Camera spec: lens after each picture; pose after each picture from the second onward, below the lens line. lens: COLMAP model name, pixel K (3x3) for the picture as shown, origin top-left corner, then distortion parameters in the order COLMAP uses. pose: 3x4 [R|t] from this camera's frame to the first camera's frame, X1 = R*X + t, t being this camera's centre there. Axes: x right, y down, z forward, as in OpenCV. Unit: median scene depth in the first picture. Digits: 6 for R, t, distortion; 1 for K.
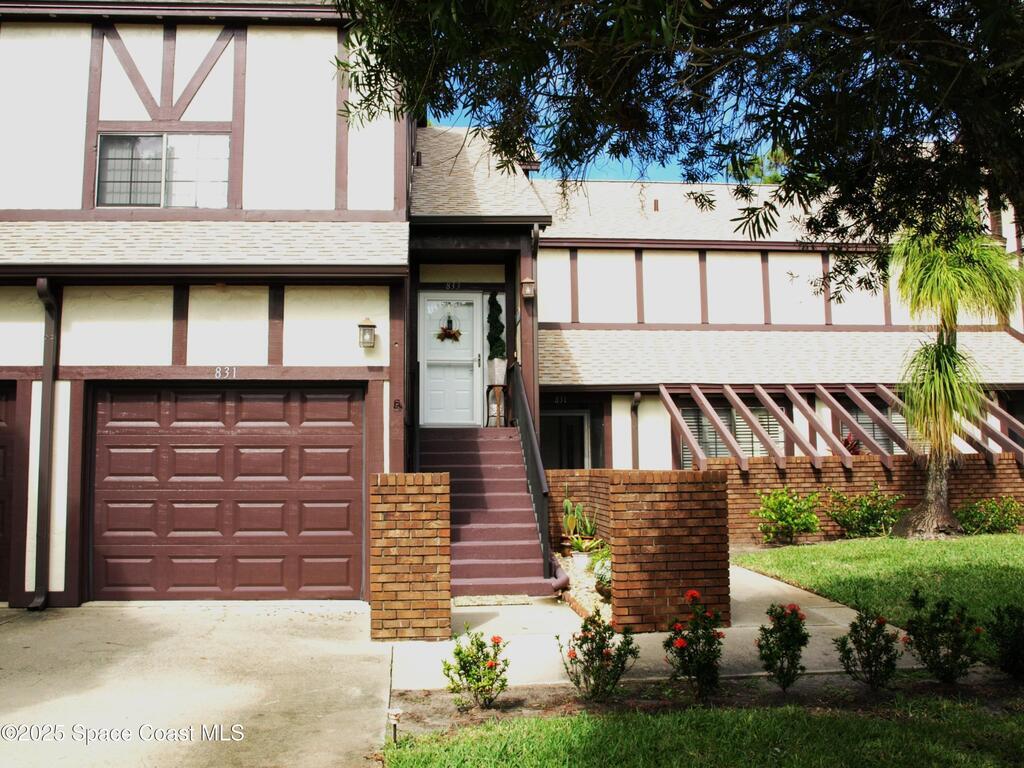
lens RADIAL K [[827.8, 0, 504.4], [0, 827.8, 381.1], [0, 0, 1]] dist [-0.084071, 0.018393]
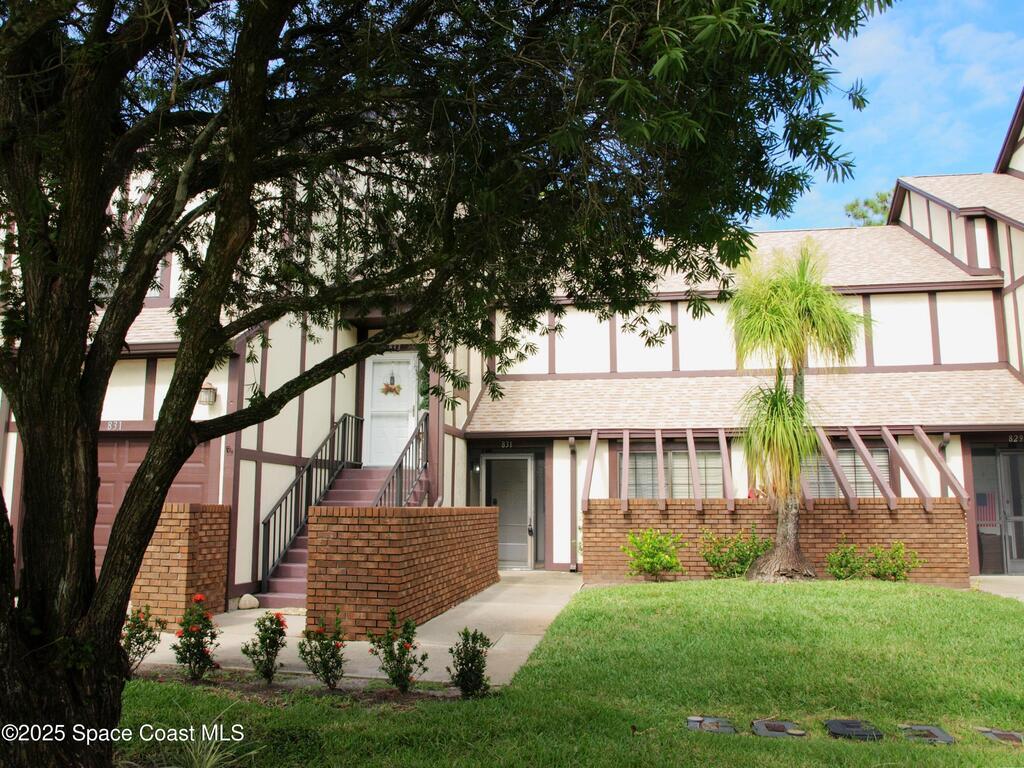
lens RADIAL K [[778.4, 0, 512.0], [0, 778.4, 409.9], [0, 0, 1]] dist [-0.095863, 0.003461]
pose [[0.963659, -0.017176, -0.266584, 0.413924], [0.011610, 0.999681, -0.022442, -0.000713], [0.266884, 0.018532, 0.963550, -0.007251]]
